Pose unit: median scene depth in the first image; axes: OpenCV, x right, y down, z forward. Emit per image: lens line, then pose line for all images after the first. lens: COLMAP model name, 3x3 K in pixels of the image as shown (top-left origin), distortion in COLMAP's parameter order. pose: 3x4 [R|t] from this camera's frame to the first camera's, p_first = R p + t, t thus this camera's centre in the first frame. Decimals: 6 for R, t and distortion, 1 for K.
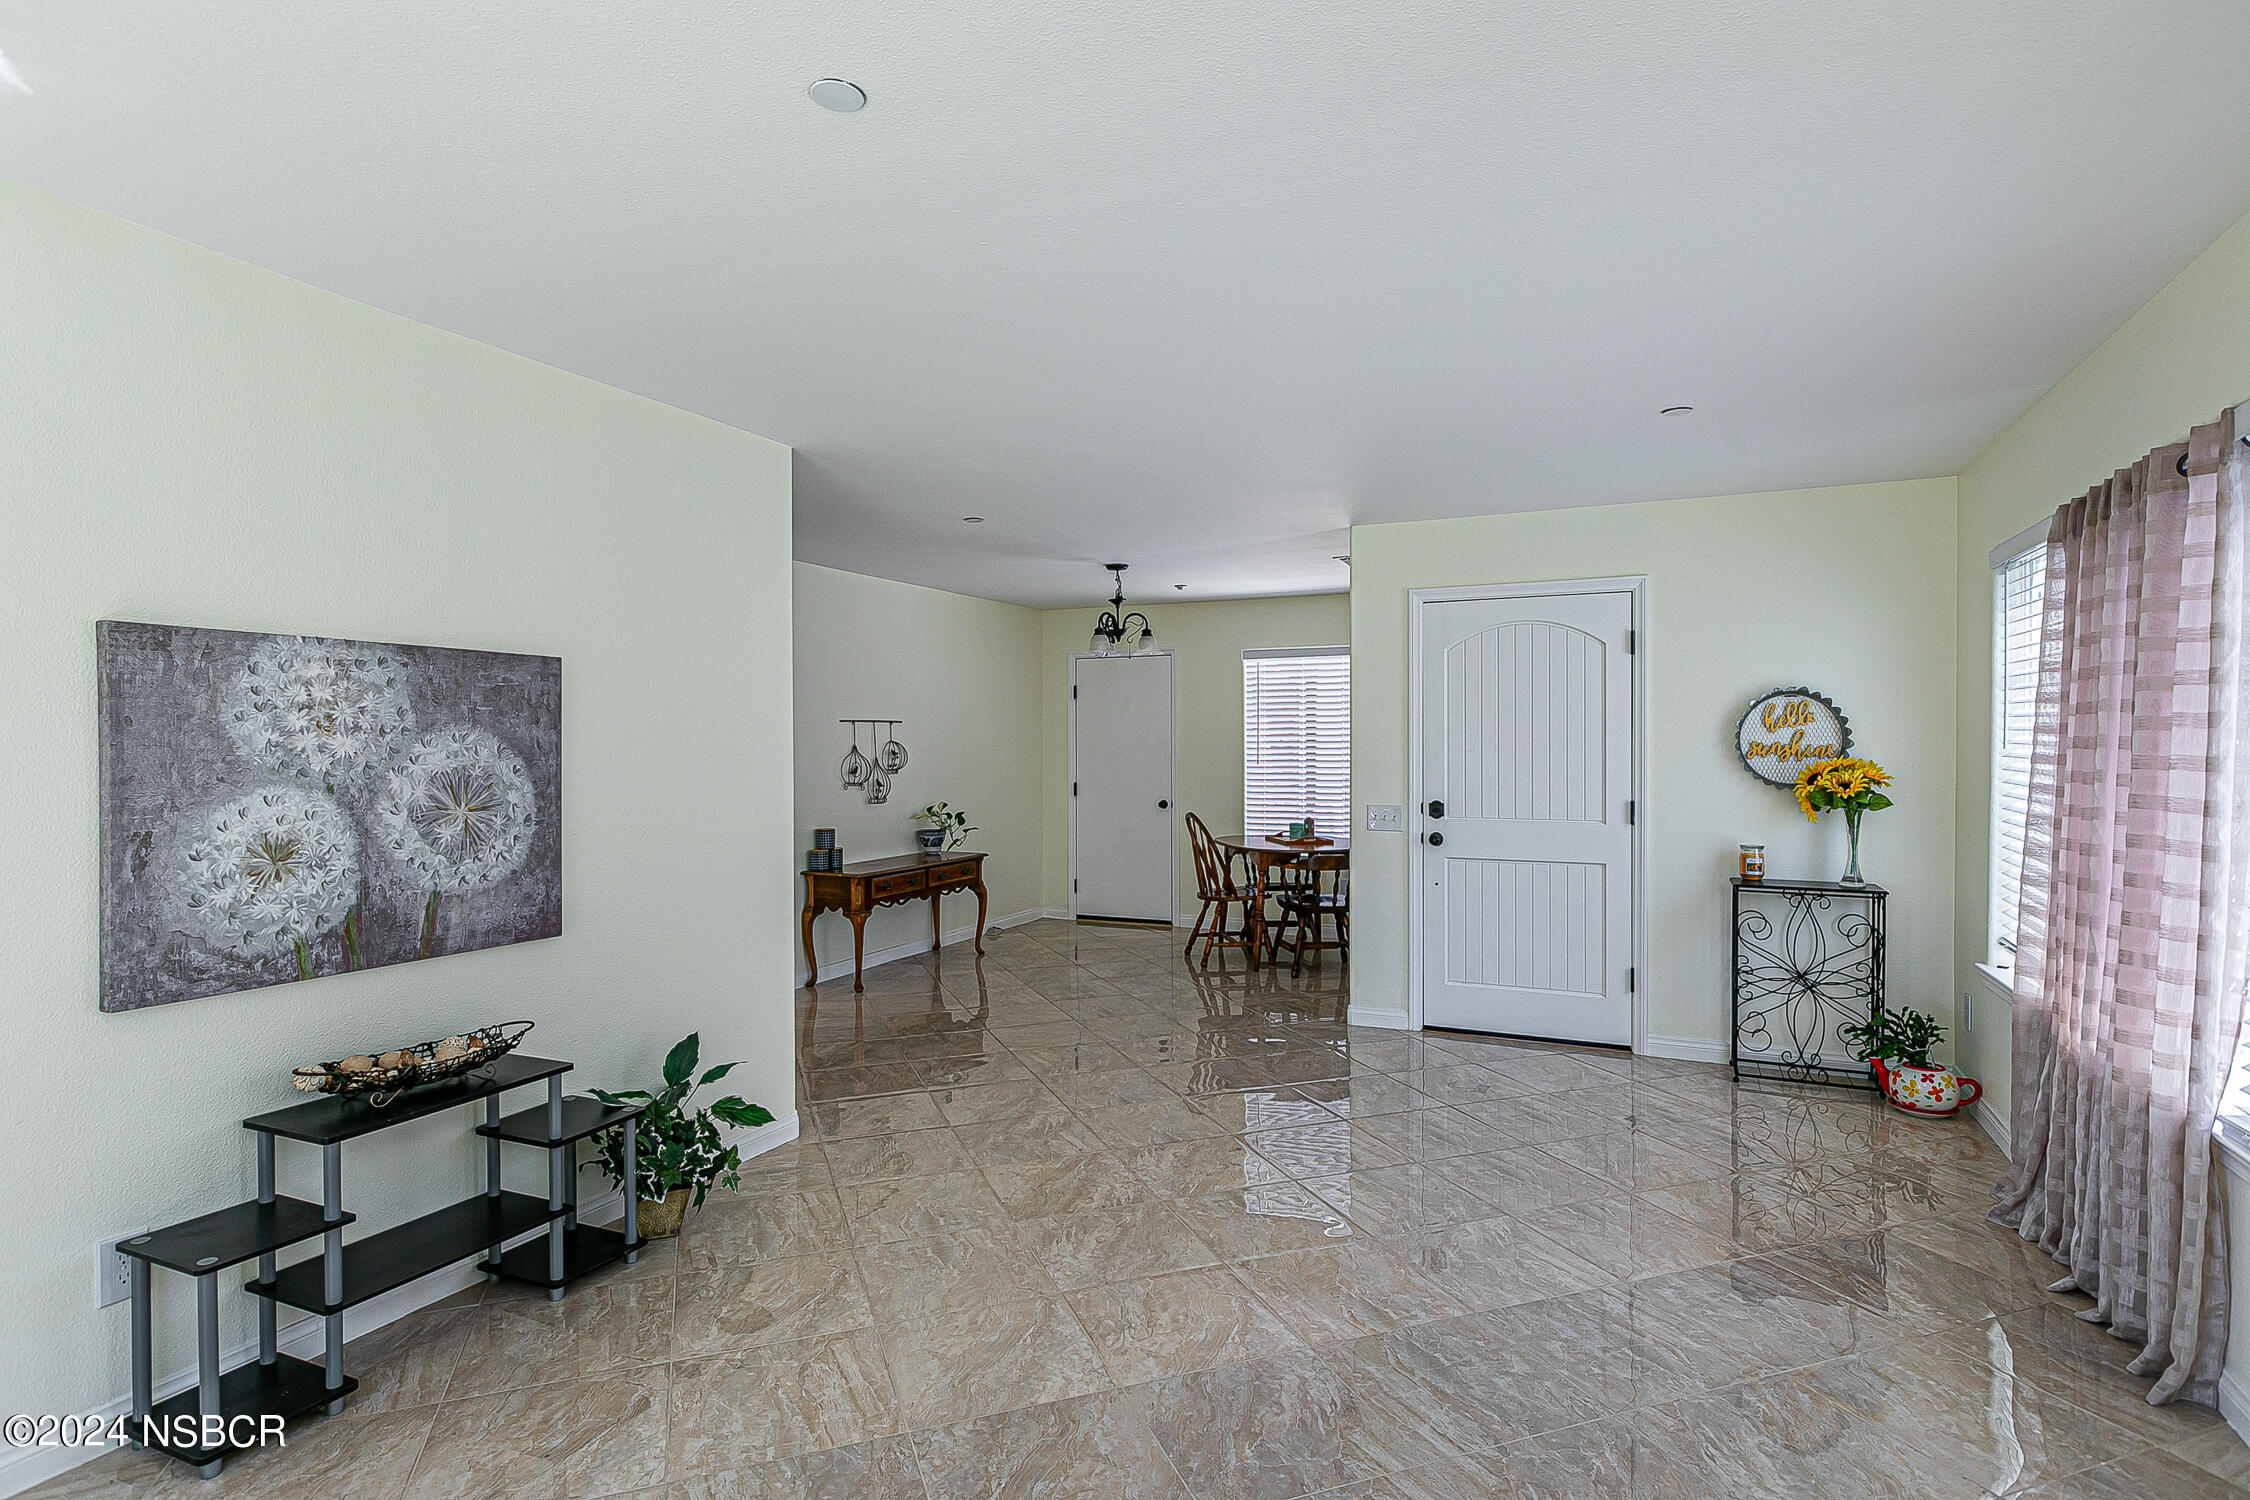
lens RADIAL K [[1162.0, 0, 1134.5], [0, 1162.0, 750.7], [0, 0, 1]] dist [0.005799, -0.001432]
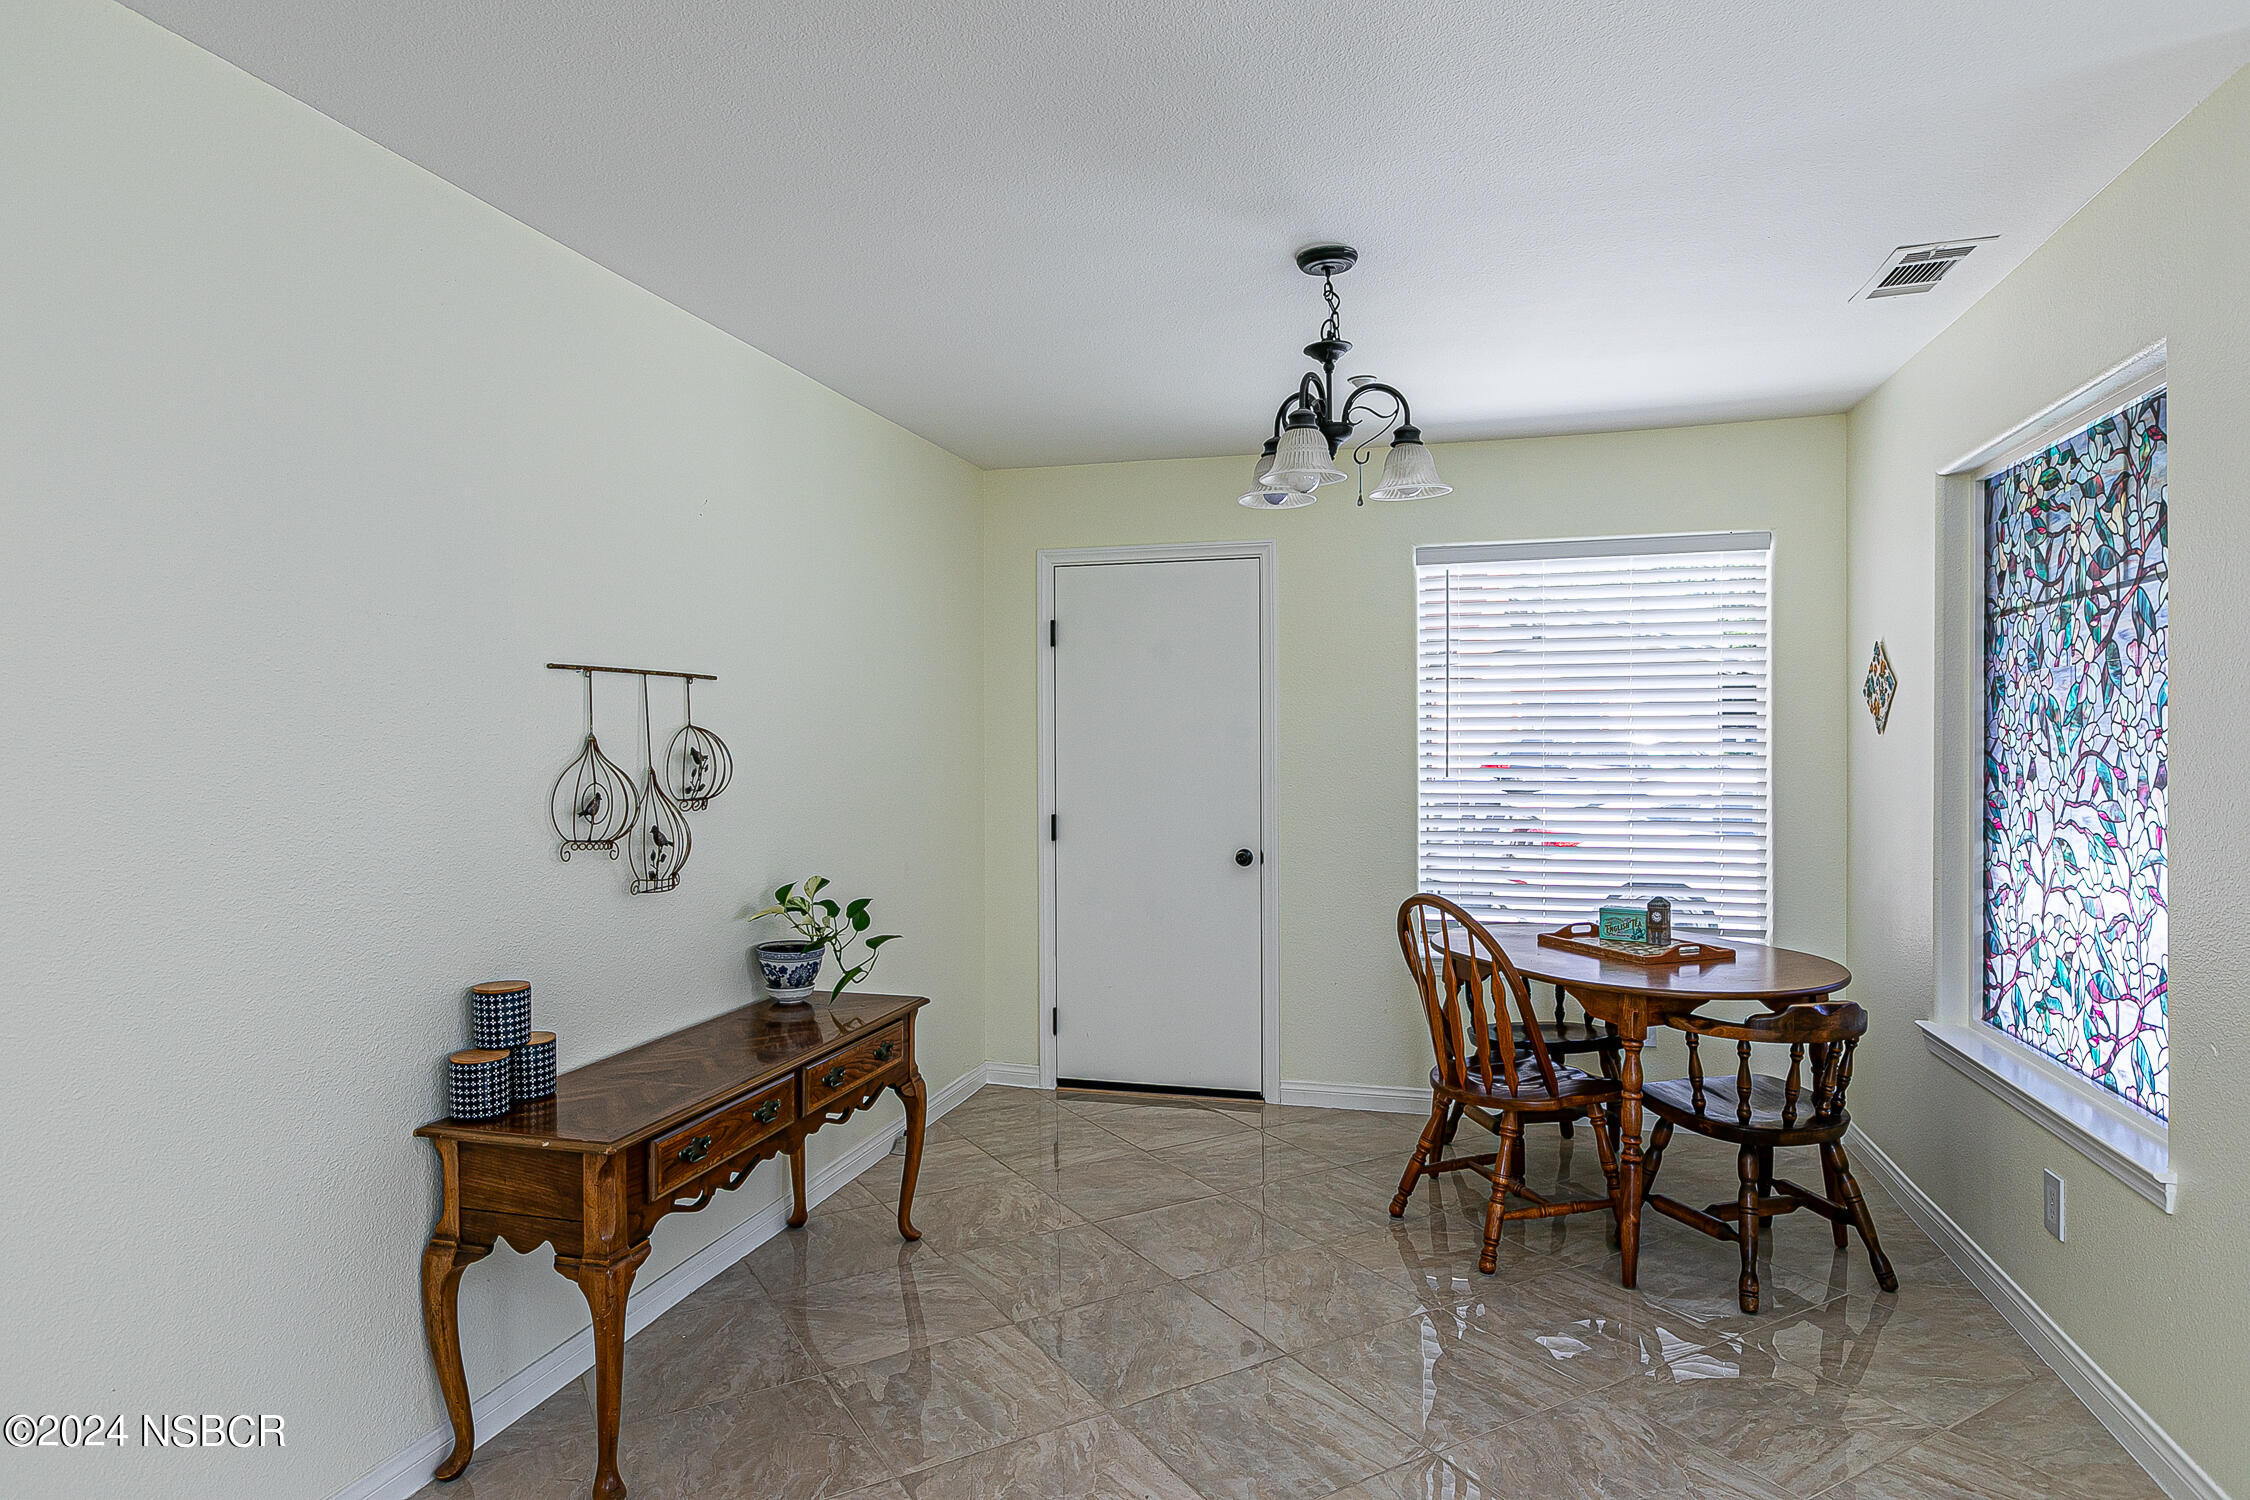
lens RADIAL K [[1264.4, 0, 1114.4], [0, 1264.4, 752.5], [0, 0, 1]] dist [-0.003303, -0.000587]
pose [[0.987242, -0.002366, 0.159211, -0.206414], [0.002342, 0.999997, 0.000336, 0.001326], [-0.159211, 0.000041, 0.987245, 0.847255]]
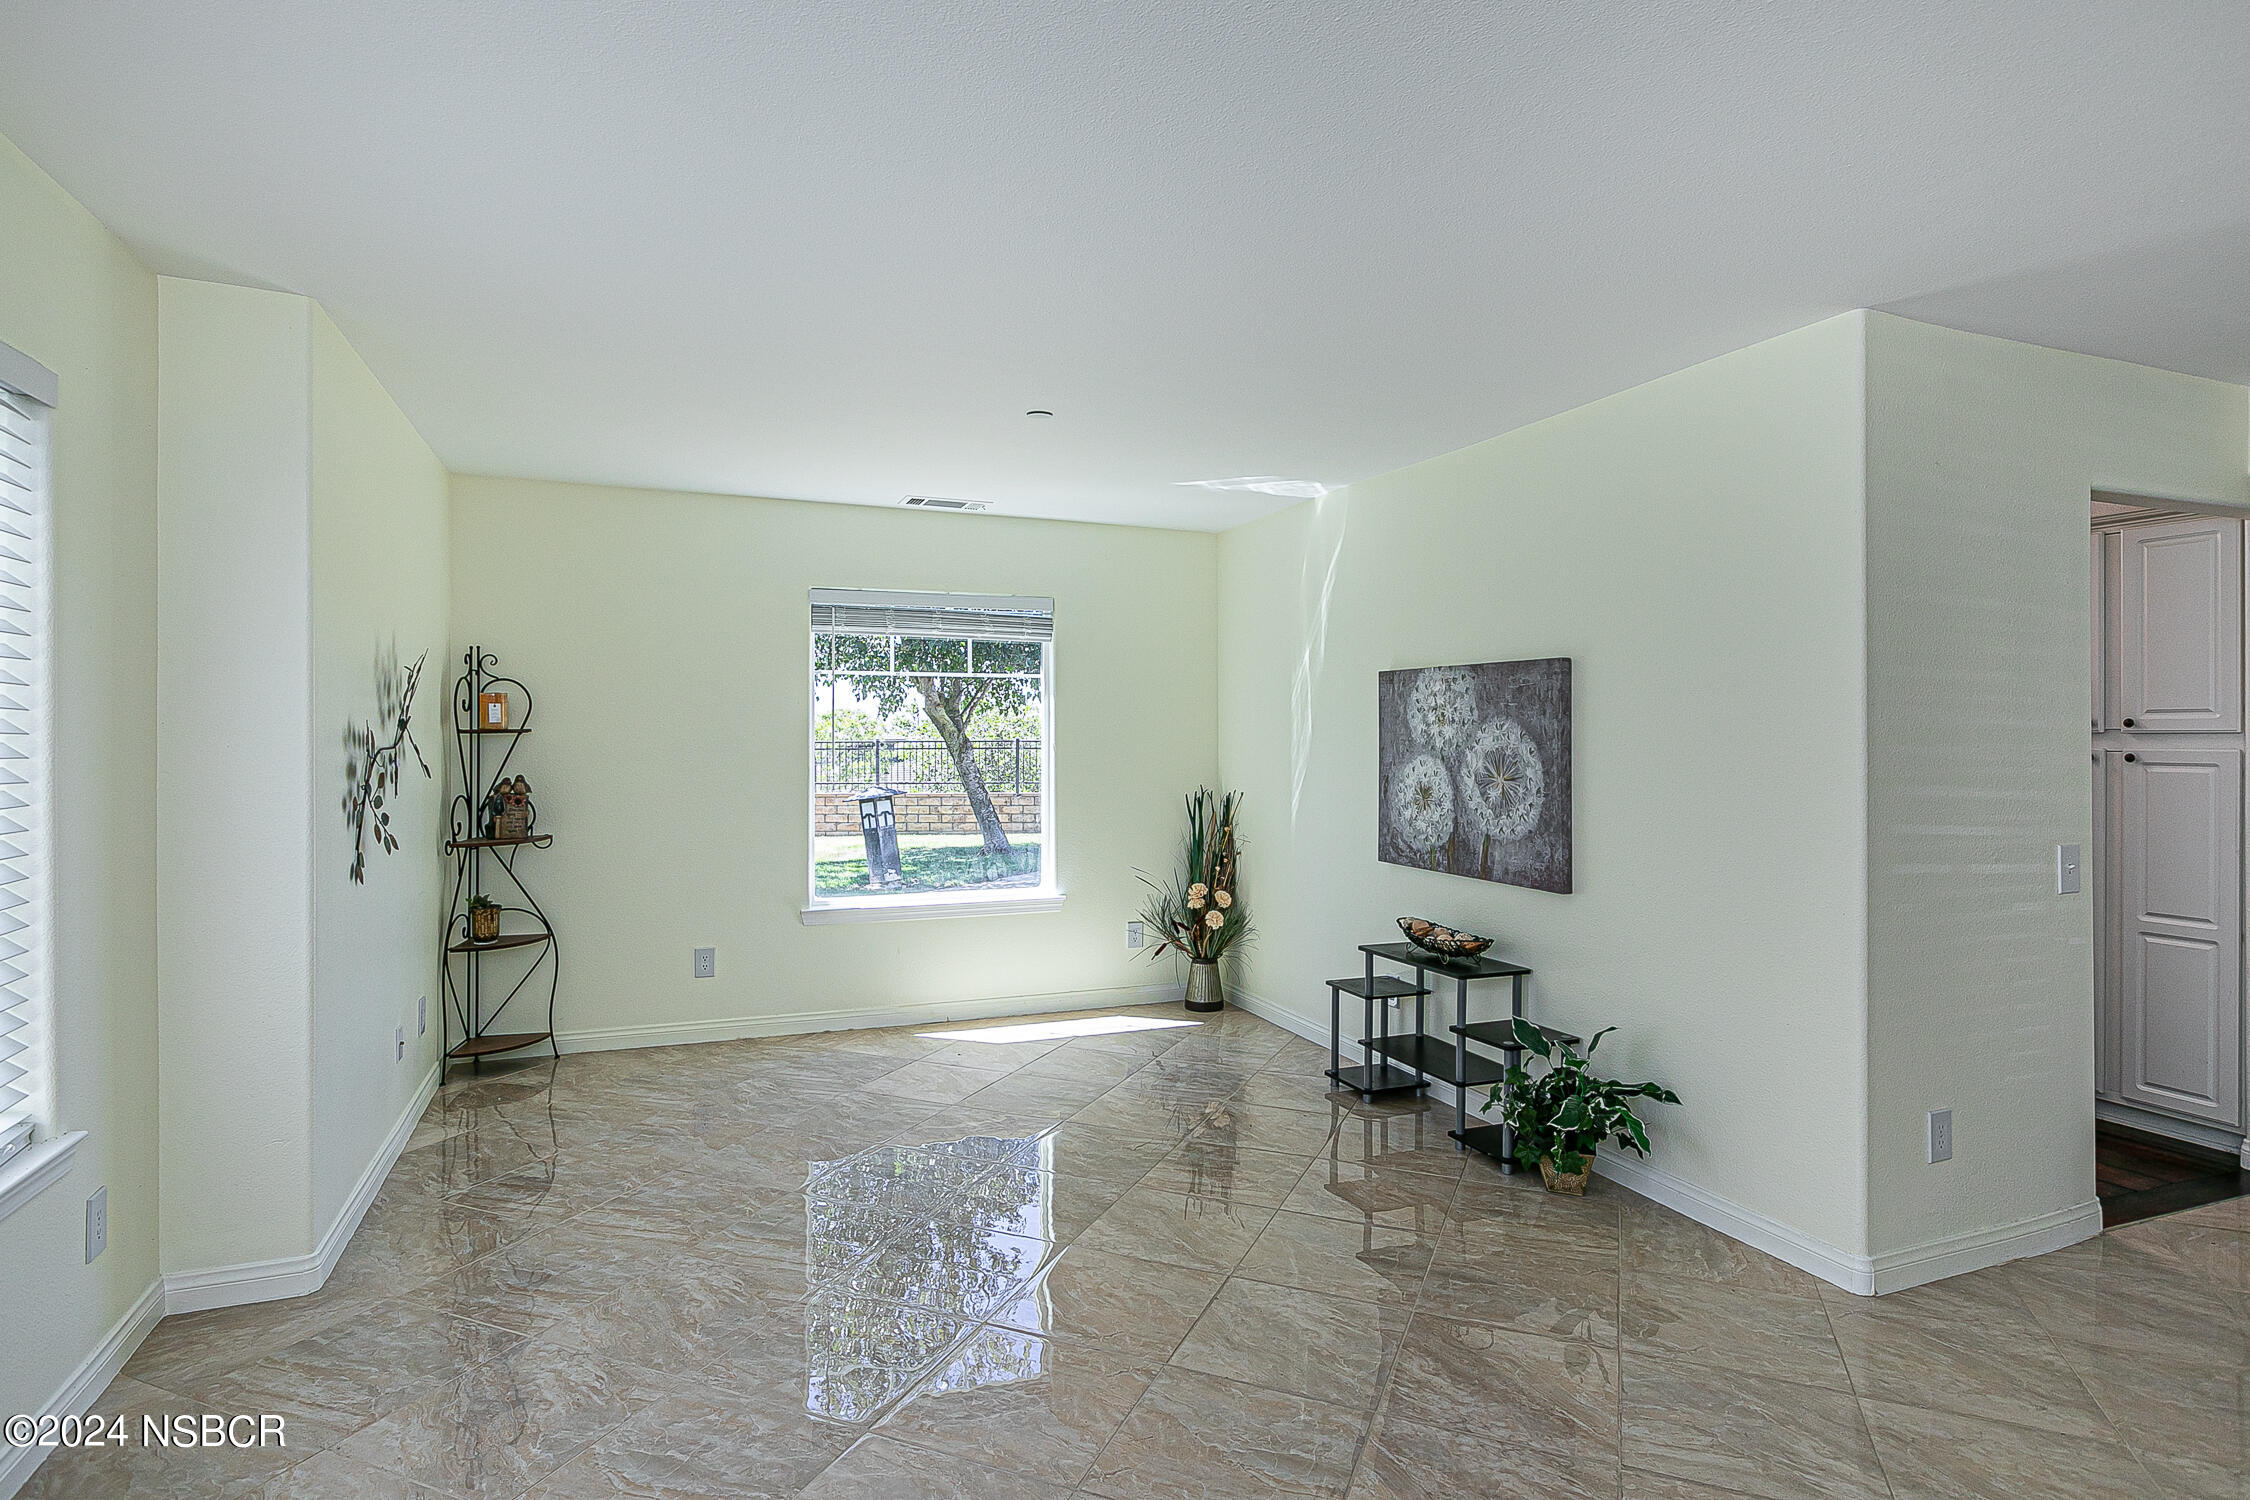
lens RADIAL K [[1162.0, 0, 1104.3], [0, 1162.0, 739.3], [0, 0, 1]] dist [0.005799, -0.001432]
pose [[-0.697339, 0.002297, -0.716738, 0.443014], [-0.006999, 0.999925, 0.010014, -0.003888], [0.716707, 0.011999, -0.697271, 0.980841]]
